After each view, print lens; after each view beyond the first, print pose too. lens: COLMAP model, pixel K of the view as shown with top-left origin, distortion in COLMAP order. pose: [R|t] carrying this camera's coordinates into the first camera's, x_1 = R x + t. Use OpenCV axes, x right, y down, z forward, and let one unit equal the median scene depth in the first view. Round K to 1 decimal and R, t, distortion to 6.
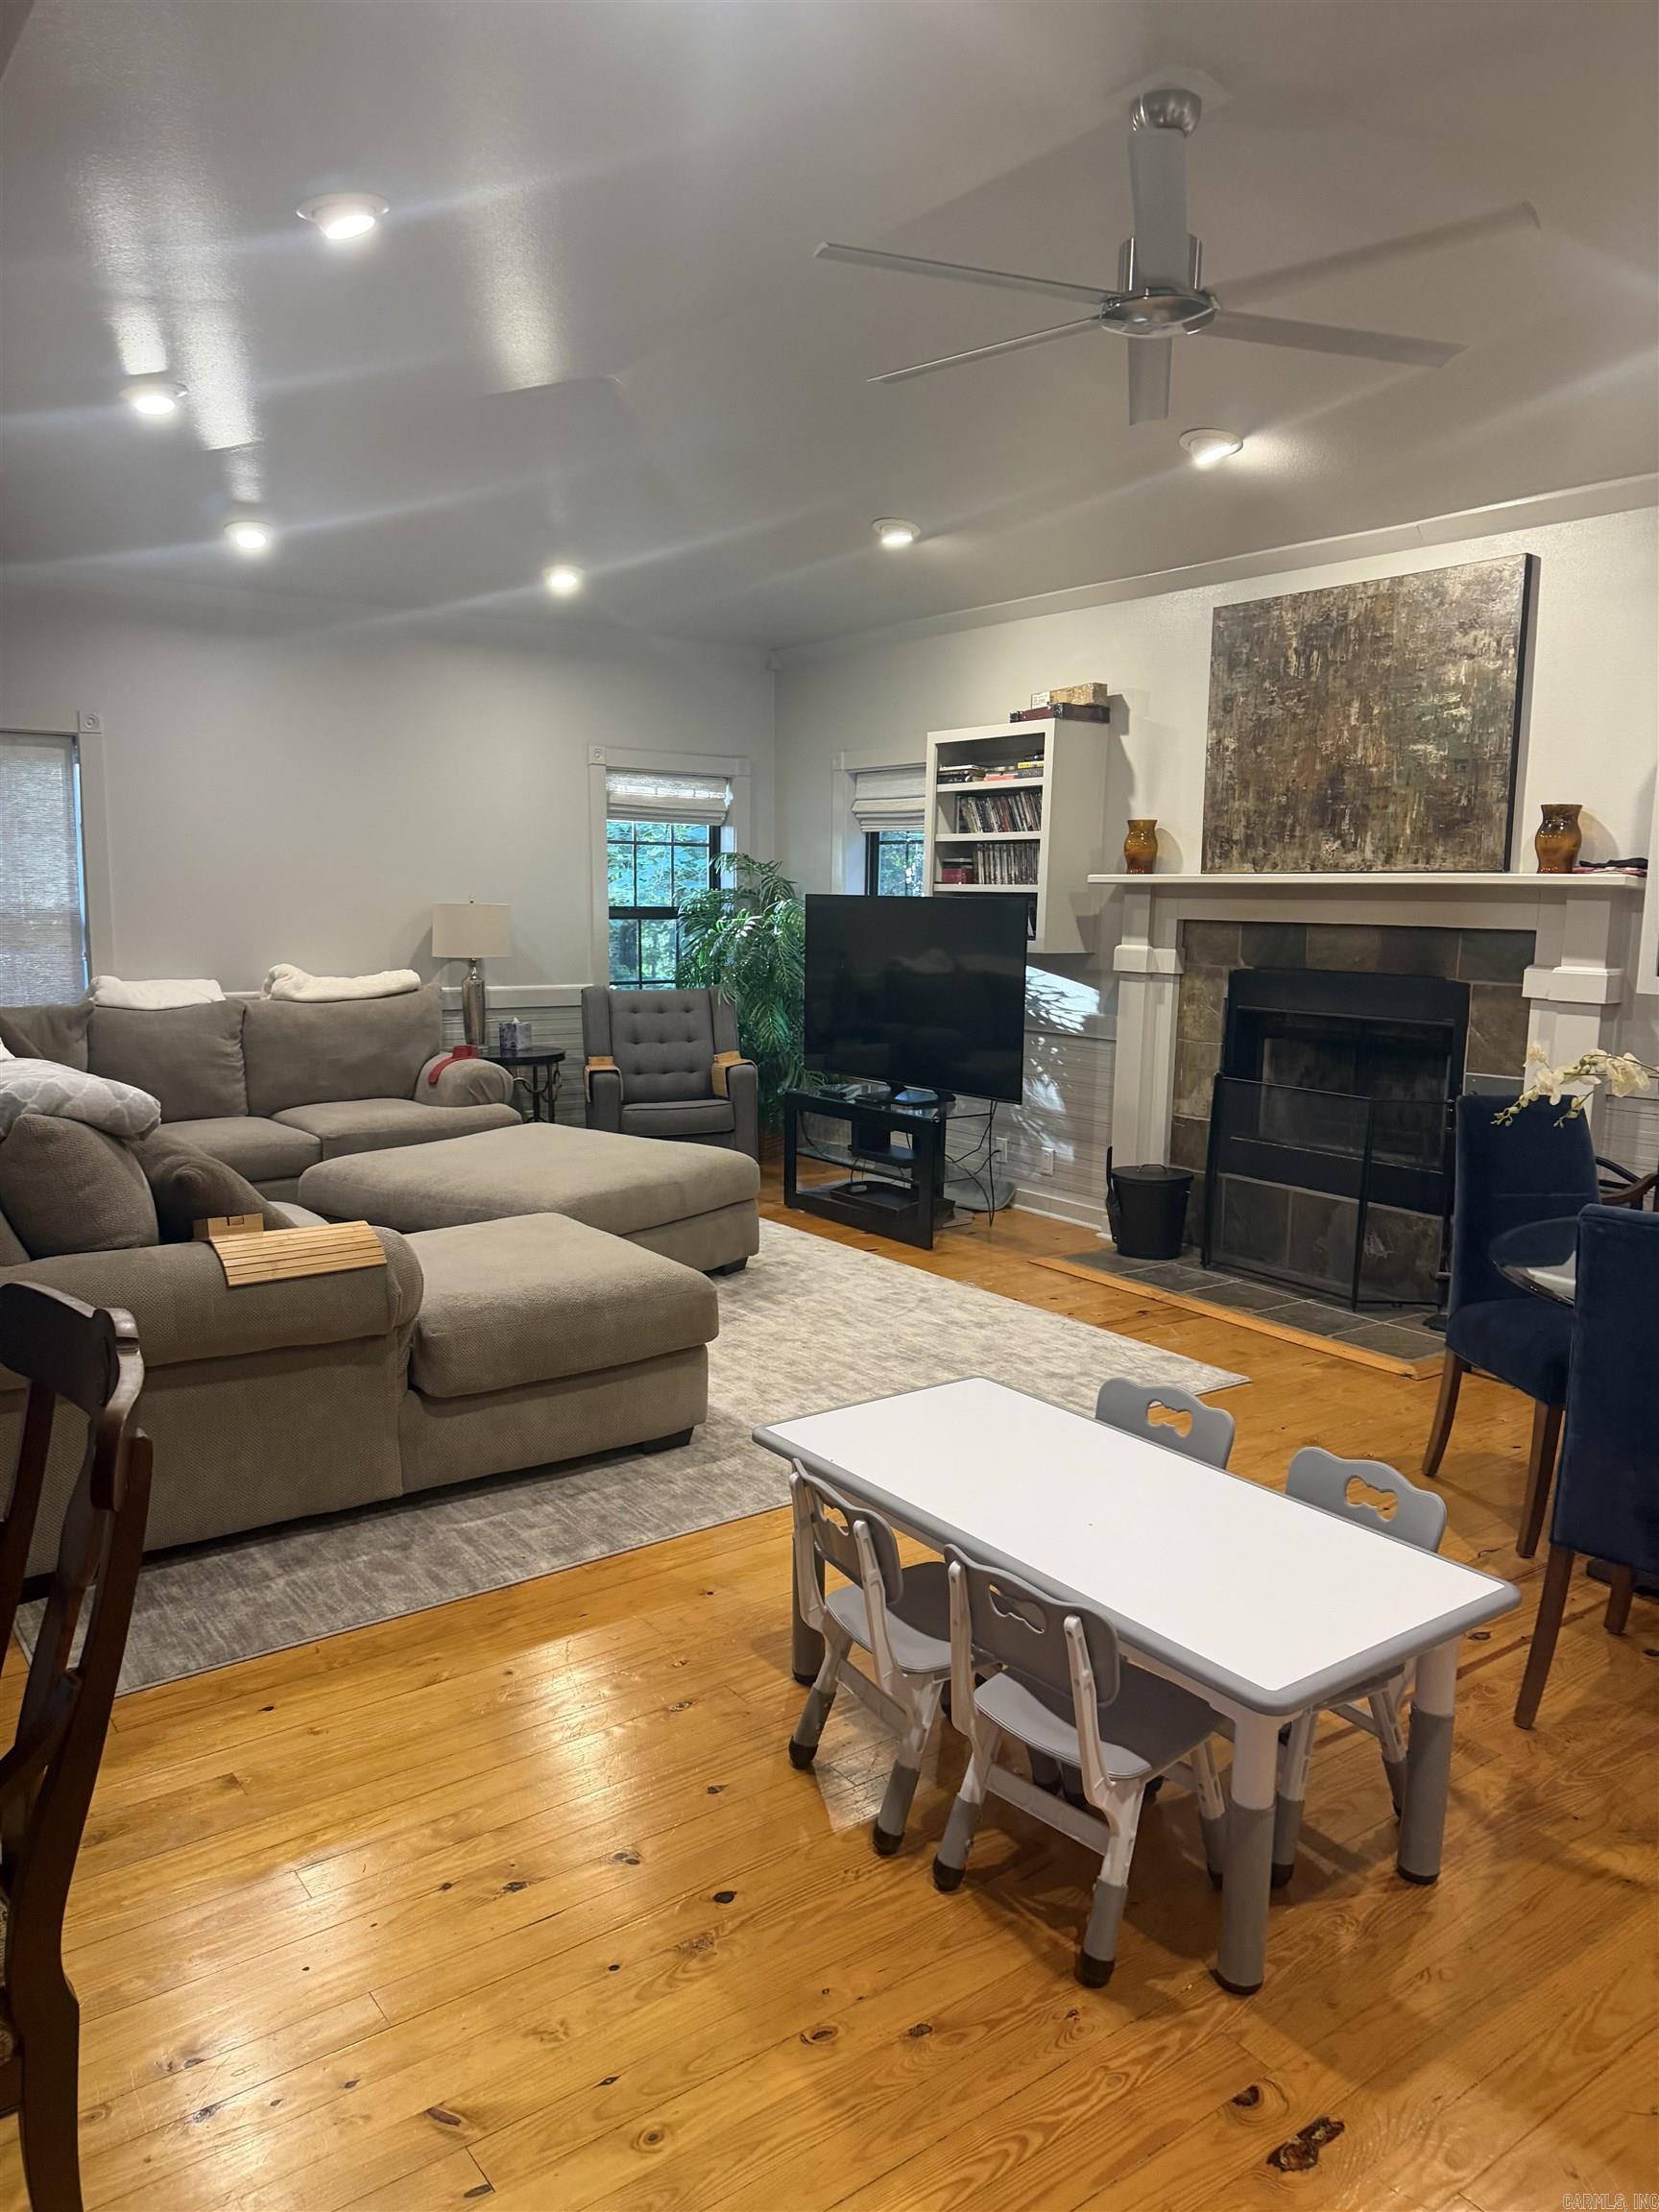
lens RADIAL K [[1549.4, 0, 838.4], [0, 1549.4, 1137.3], [0, 0, 1]] dist [0.183133, -0.323256]
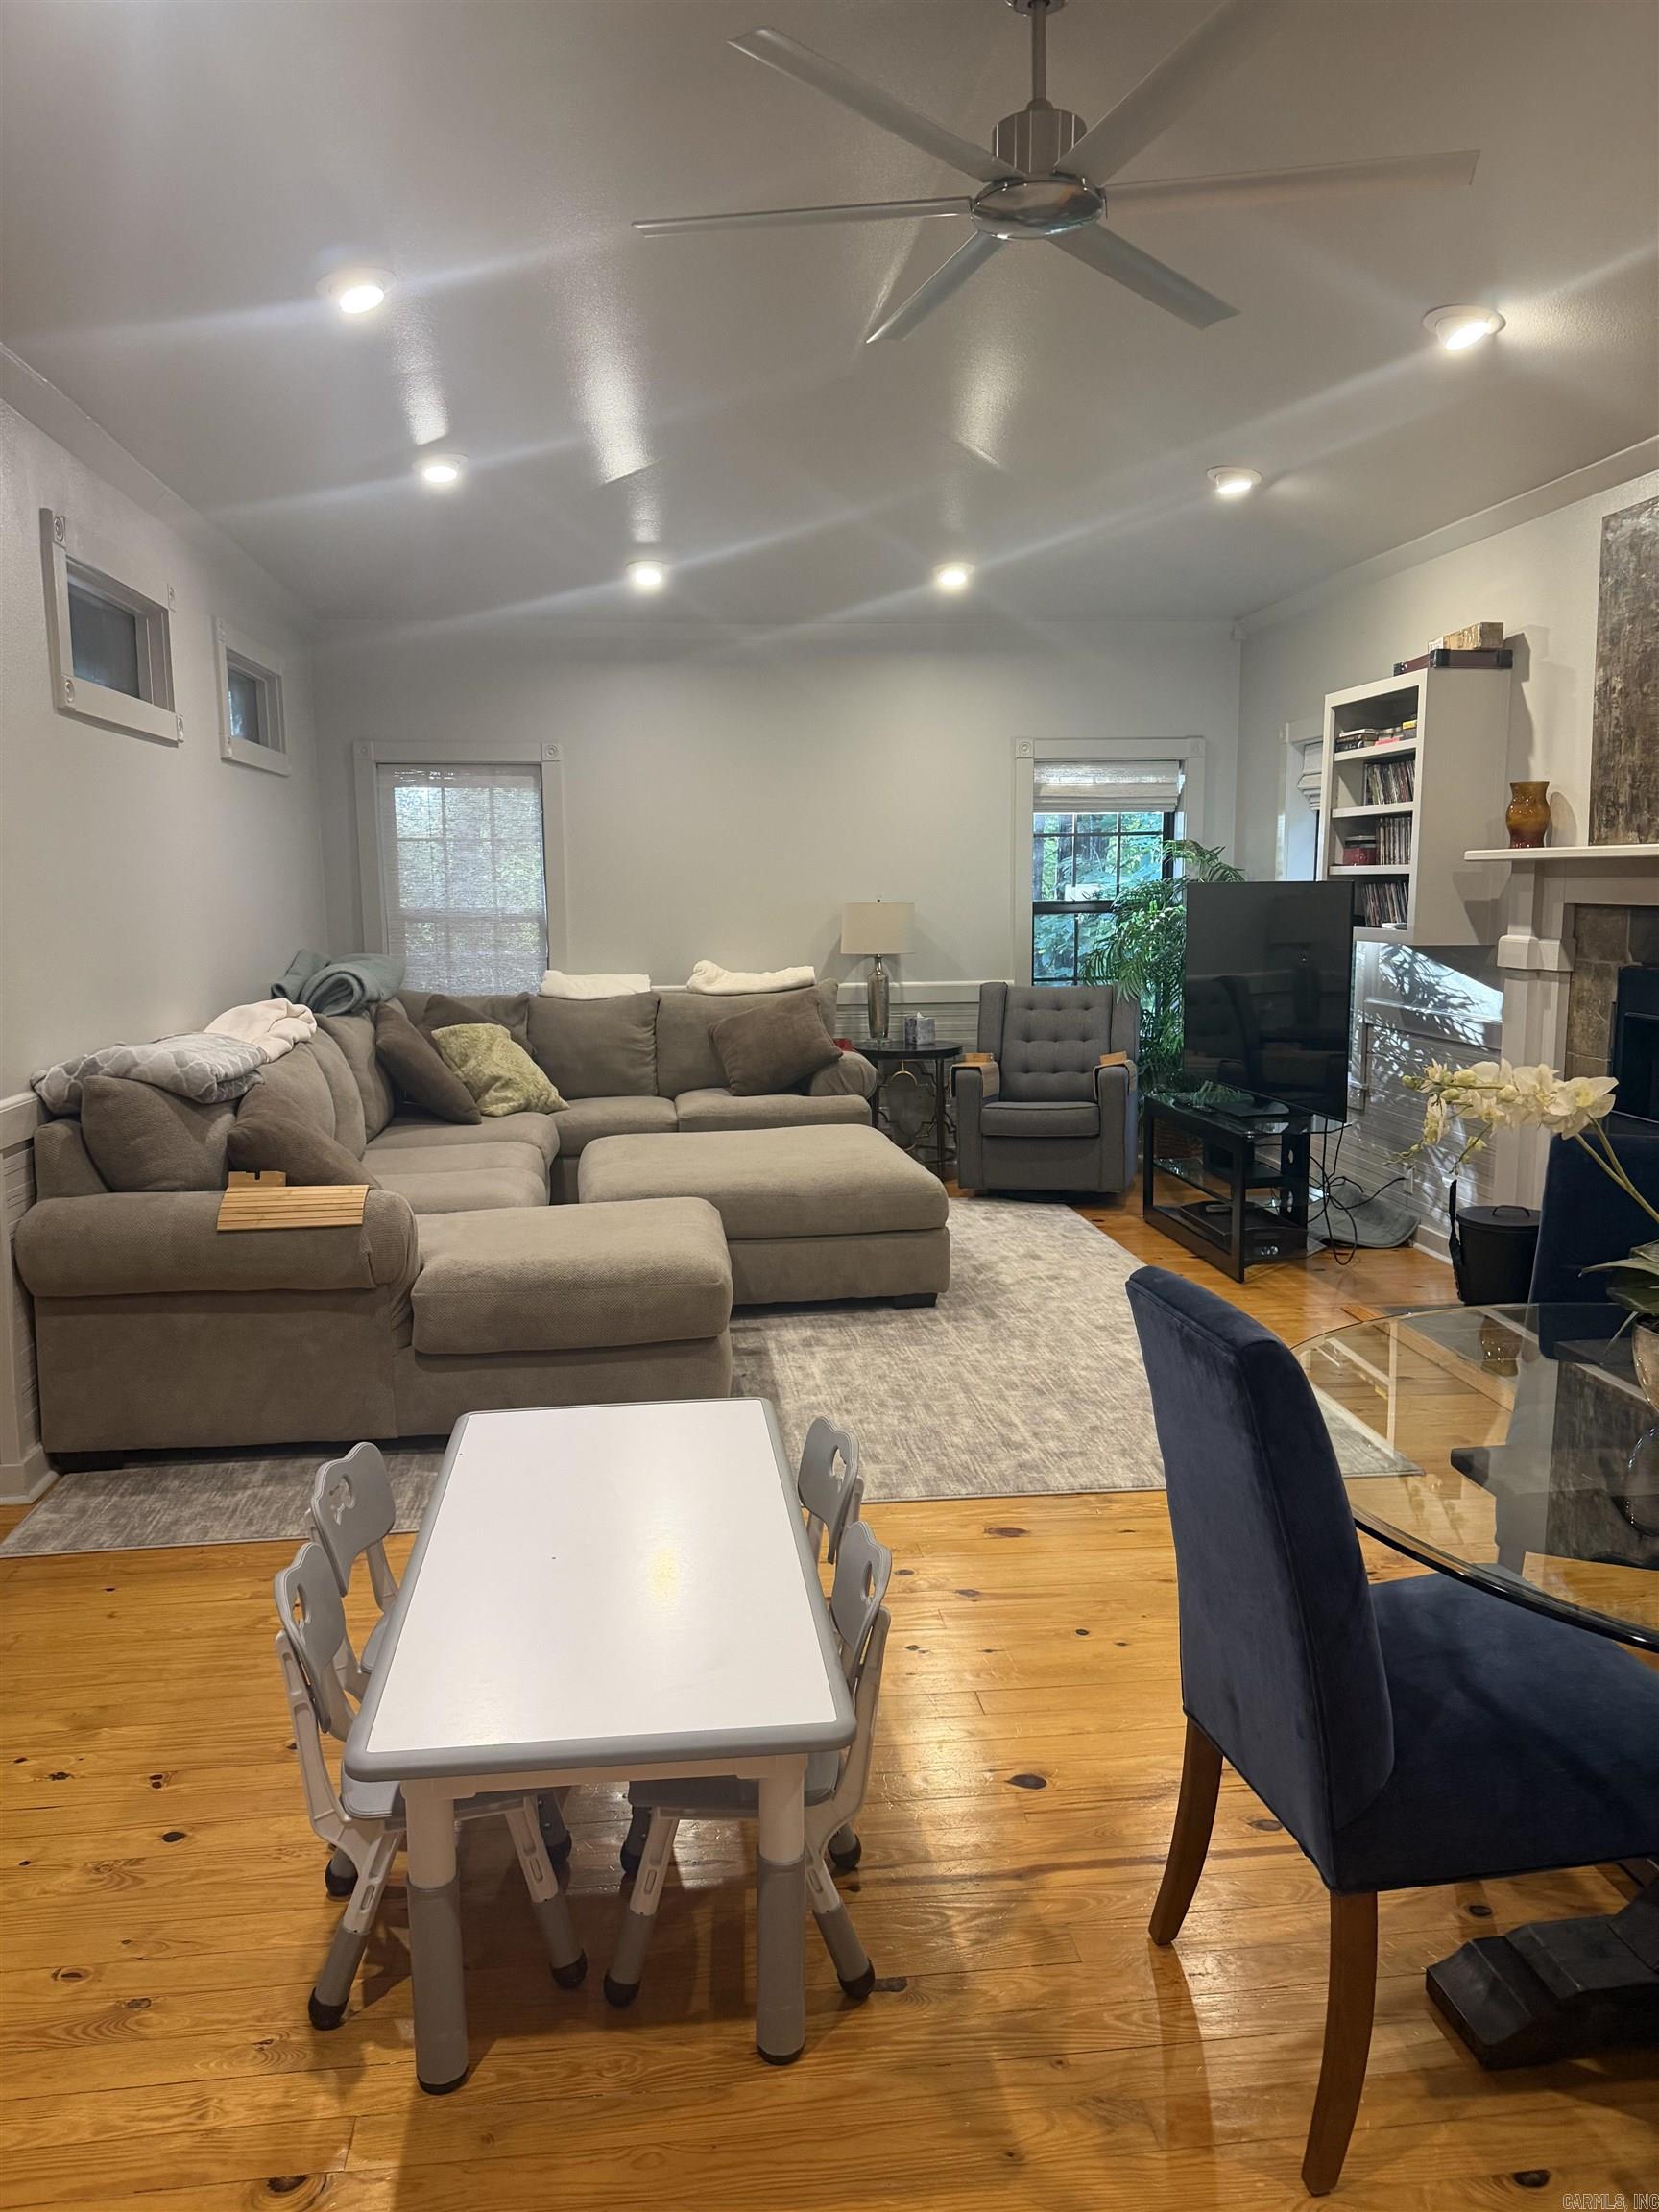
lens RADIAL K [[1558.5, 0, 822.2], [0, 1558.5, 1115.6], [0, 0, 1]] dist [0.179533, -0.331519]
pose [[0.866721, 0.052890, -0.495981, 0.291485], [-0.059400, 0.998231, 0.002649, -0.010024], [0.495243, 0.027165, 0.868330, 0.102918]]
